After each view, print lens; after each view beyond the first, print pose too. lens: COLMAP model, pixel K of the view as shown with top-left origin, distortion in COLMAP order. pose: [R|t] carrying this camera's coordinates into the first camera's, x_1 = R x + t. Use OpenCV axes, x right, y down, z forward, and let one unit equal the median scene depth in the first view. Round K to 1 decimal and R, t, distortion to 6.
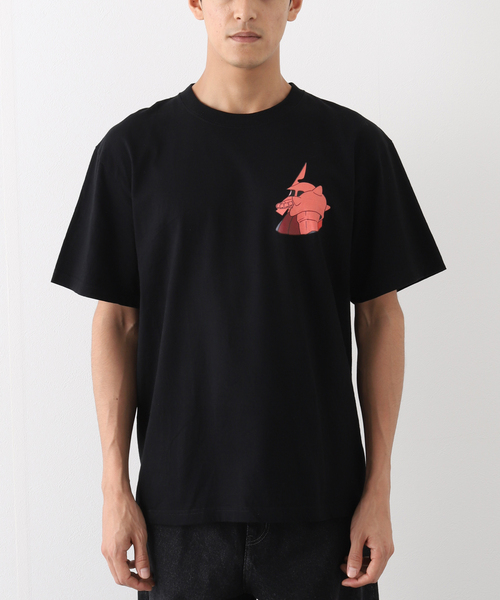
lens RADIAL K [[1198.0, 0, 249.2], [0, 1198.0, 300.2], [0, 0, 1]] dist [-0.428577, 0.000000]
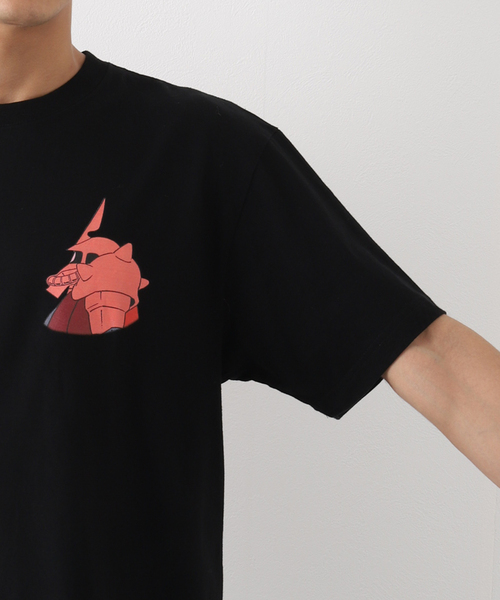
lens RADIAL K [[1037.6, 0, 249.8], [0, 1037.6, 304.5], [0, 0, 1]] dist [-0.573088, 0.000000]
pose [[0.977308, 0.019030, 0.210965, 0.015637], [-0.001271, 0.996465, -0.083999, -0.029695], [-0.211818, 0.081825, 0.973878, 0.536759]]
